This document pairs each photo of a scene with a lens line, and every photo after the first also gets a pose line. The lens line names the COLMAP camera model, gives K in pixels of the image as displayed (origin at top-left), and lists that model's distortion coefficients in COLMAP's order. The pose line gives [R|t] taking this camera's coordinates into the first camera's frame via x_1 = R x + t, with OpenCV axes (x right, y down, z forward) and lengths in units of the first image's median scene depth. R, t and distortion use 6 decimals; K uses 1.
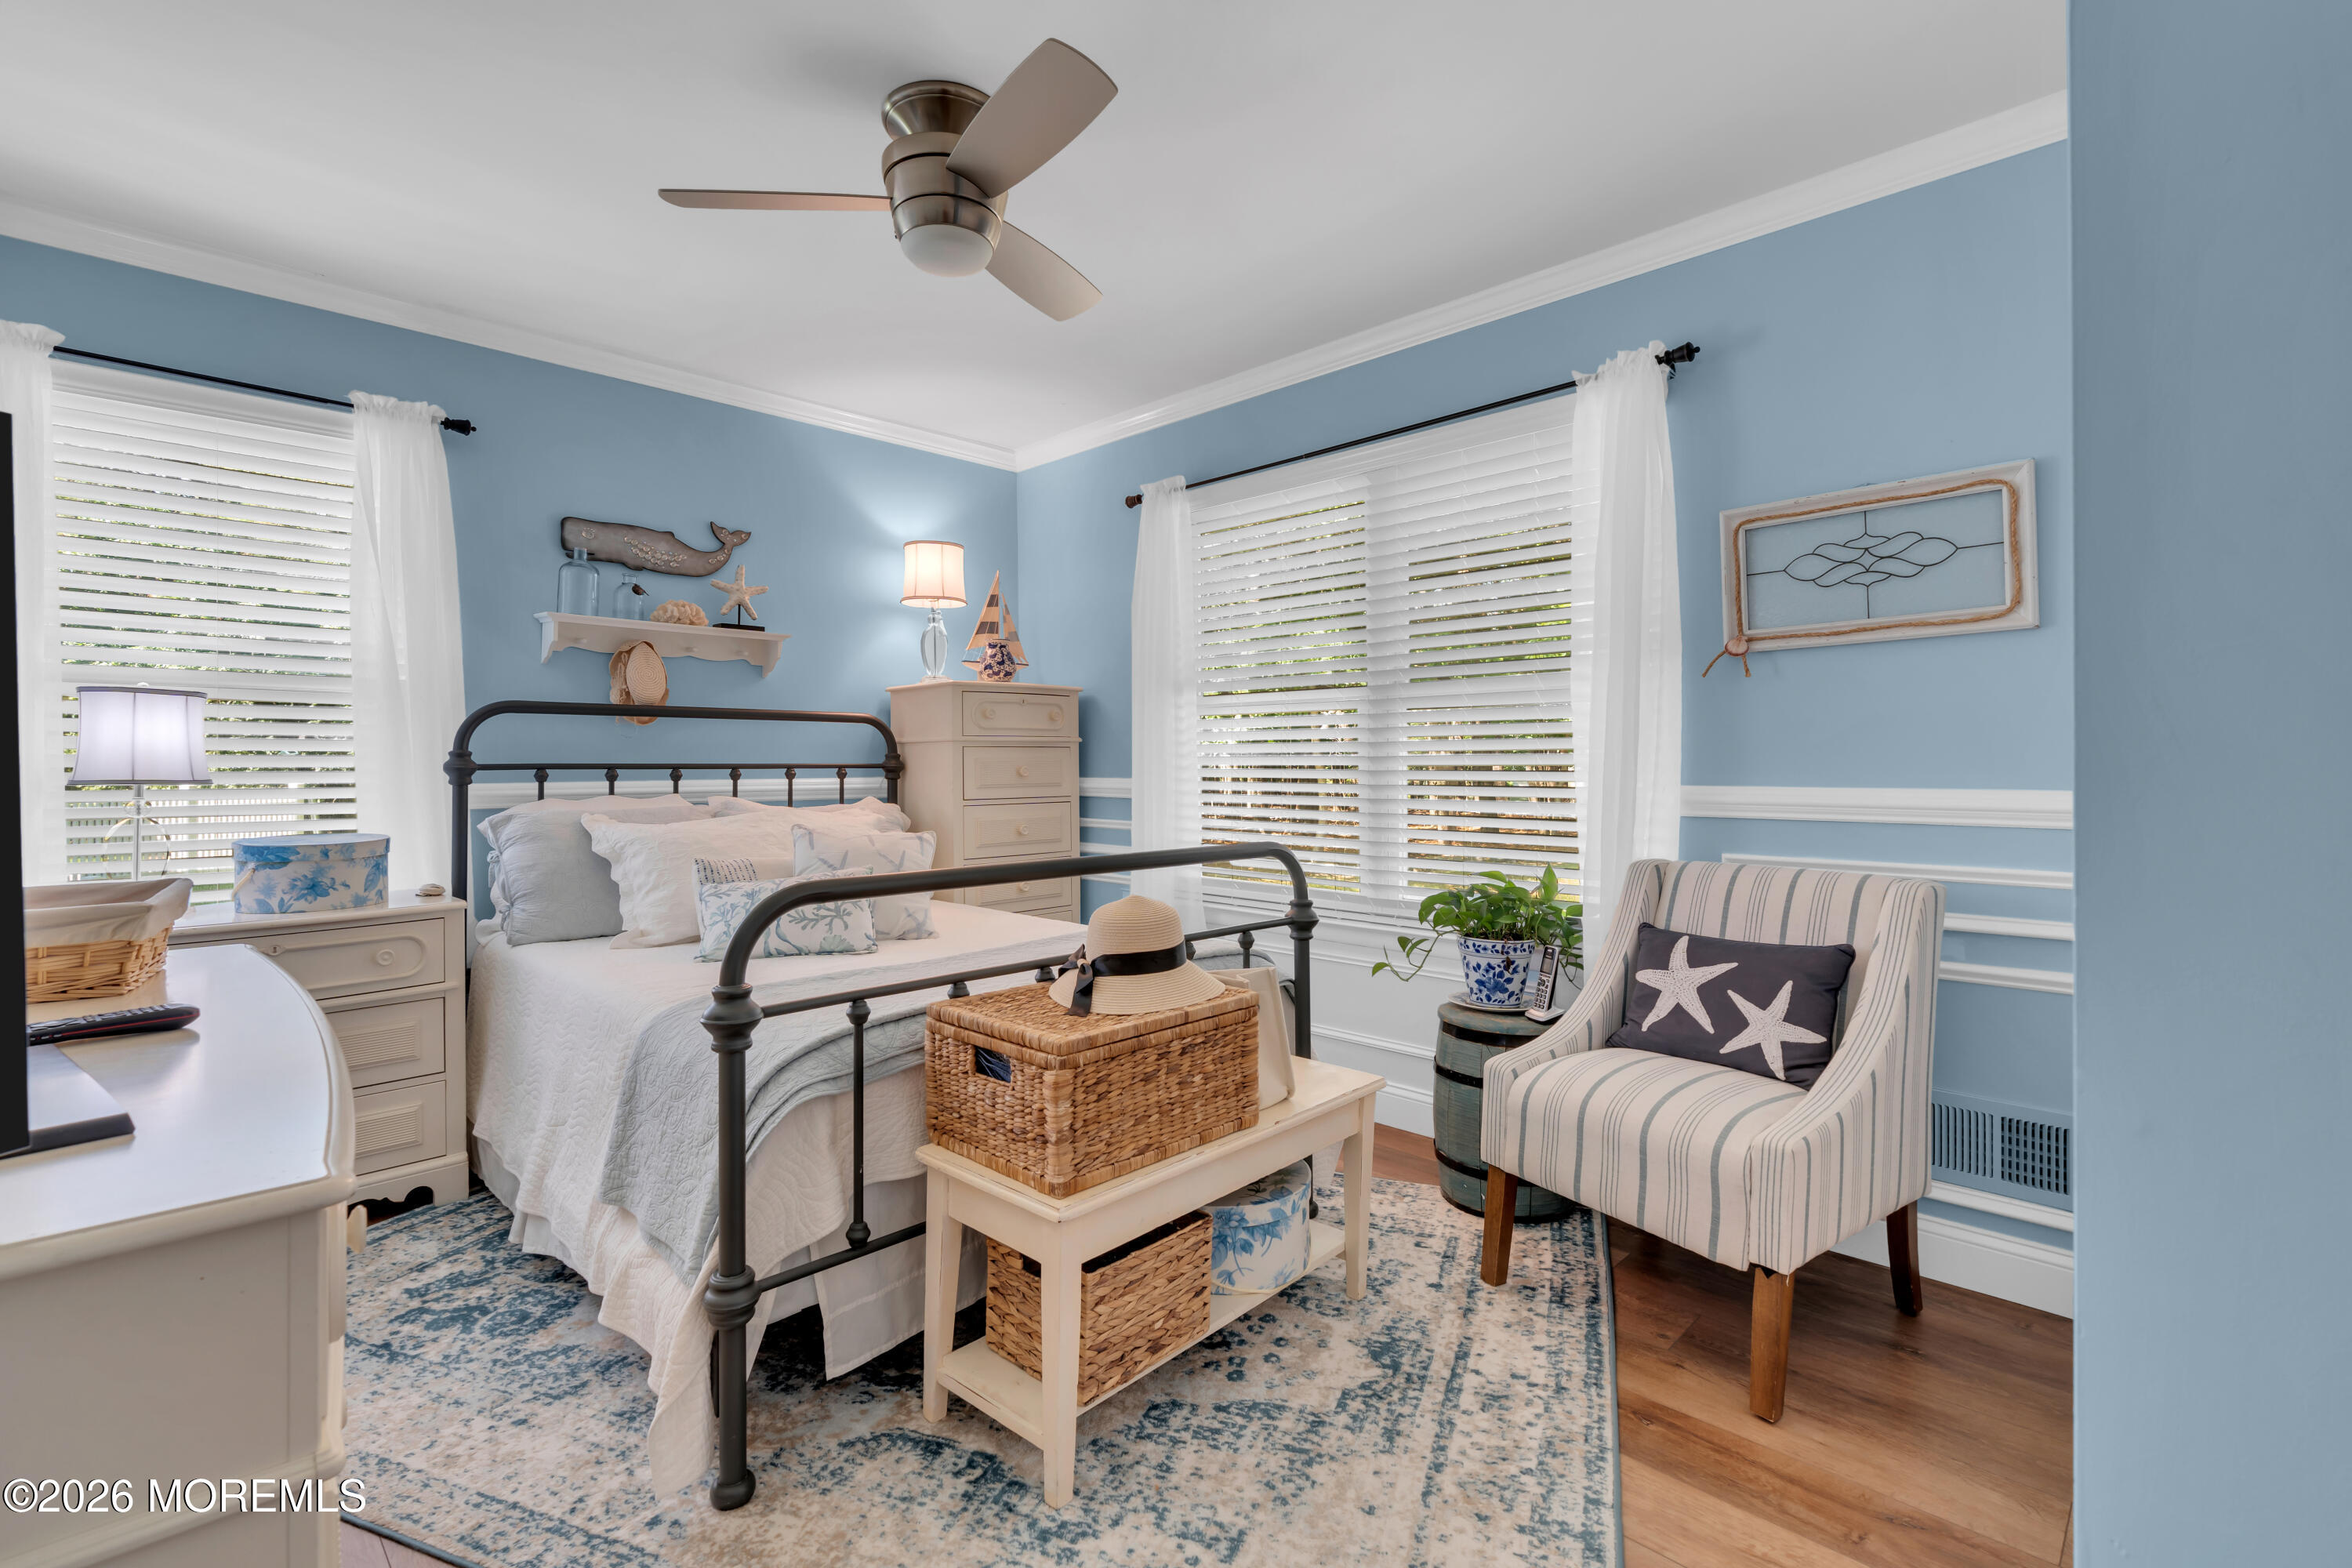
lens RADIAL K [[1052.9, 0, 1178.9], [0, 1052.9, 763.3], [0, 0, 1]] dist [-0.012474, 0.003783]
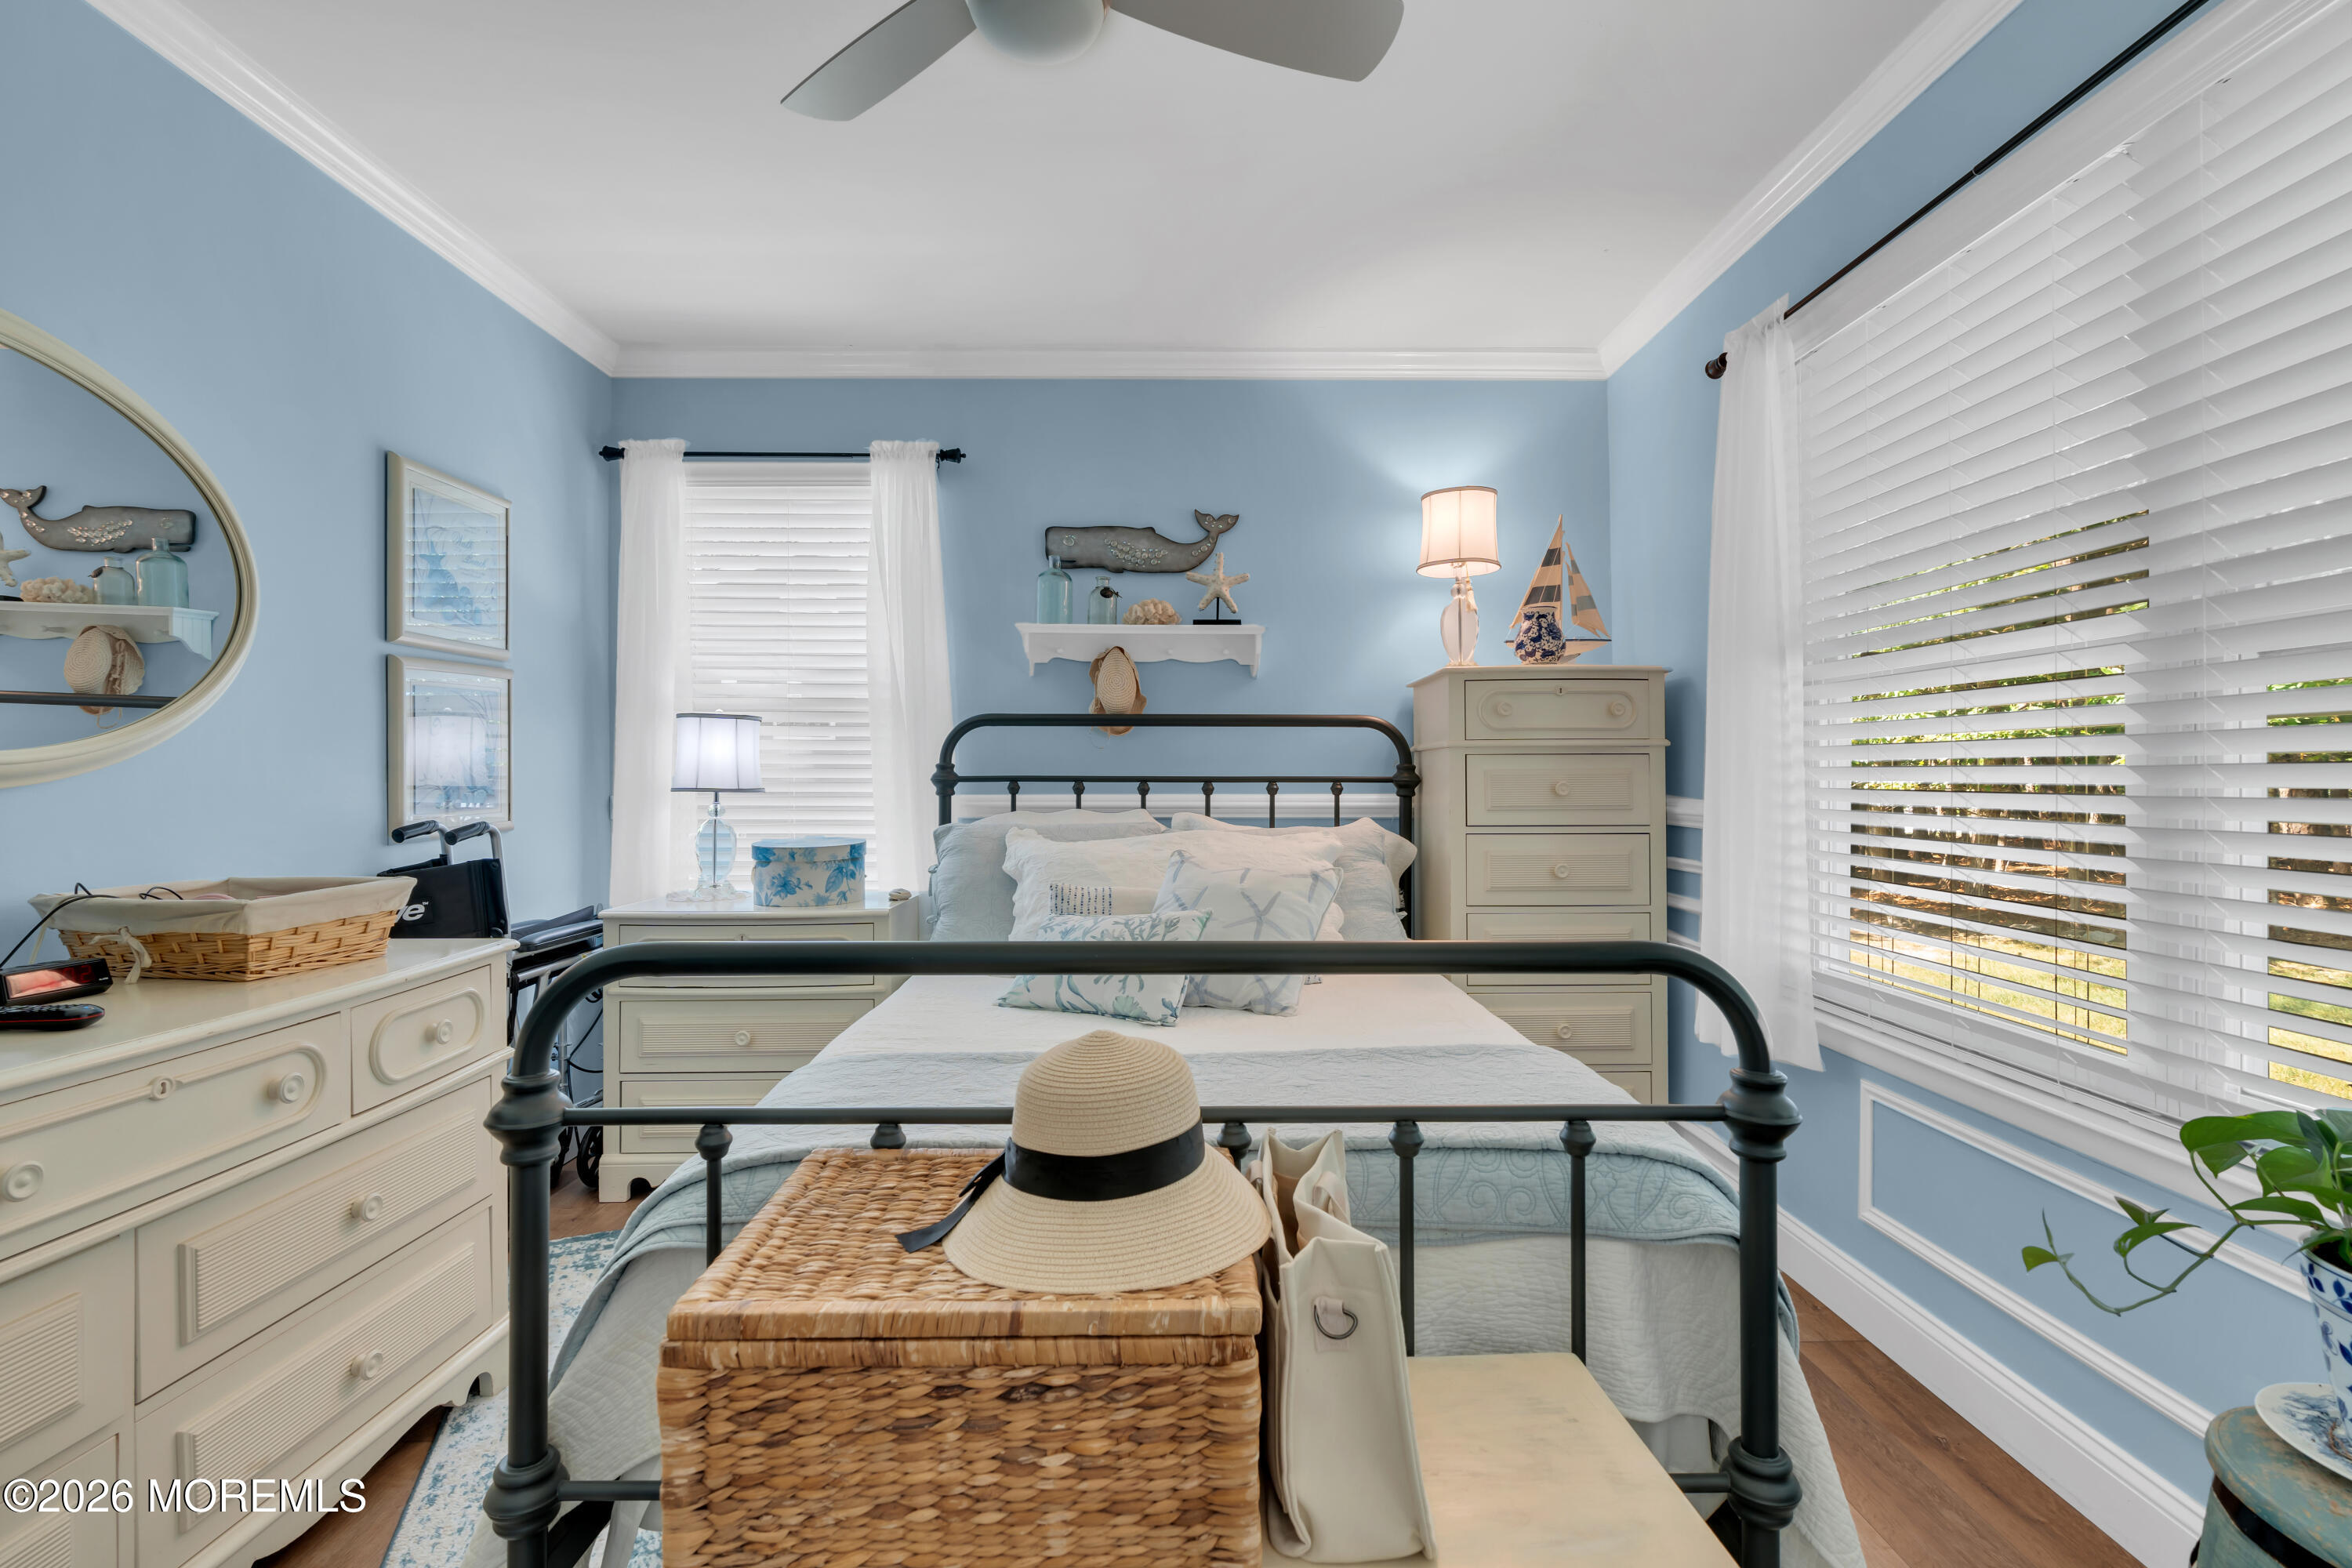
lens RADIAL K [[1052.9, 0, 1183.2], [0, 1052.9, 769.0], [0, 0, 1]] dist [-0.012474, 0.003783]
pose [[0.709889, -0.000994, -0.704313, 0.205468], [-0.002905, 0.999986, -0.004340, -0.002111], [0.704308, 0.005127, 0.709876, 0.379927]]
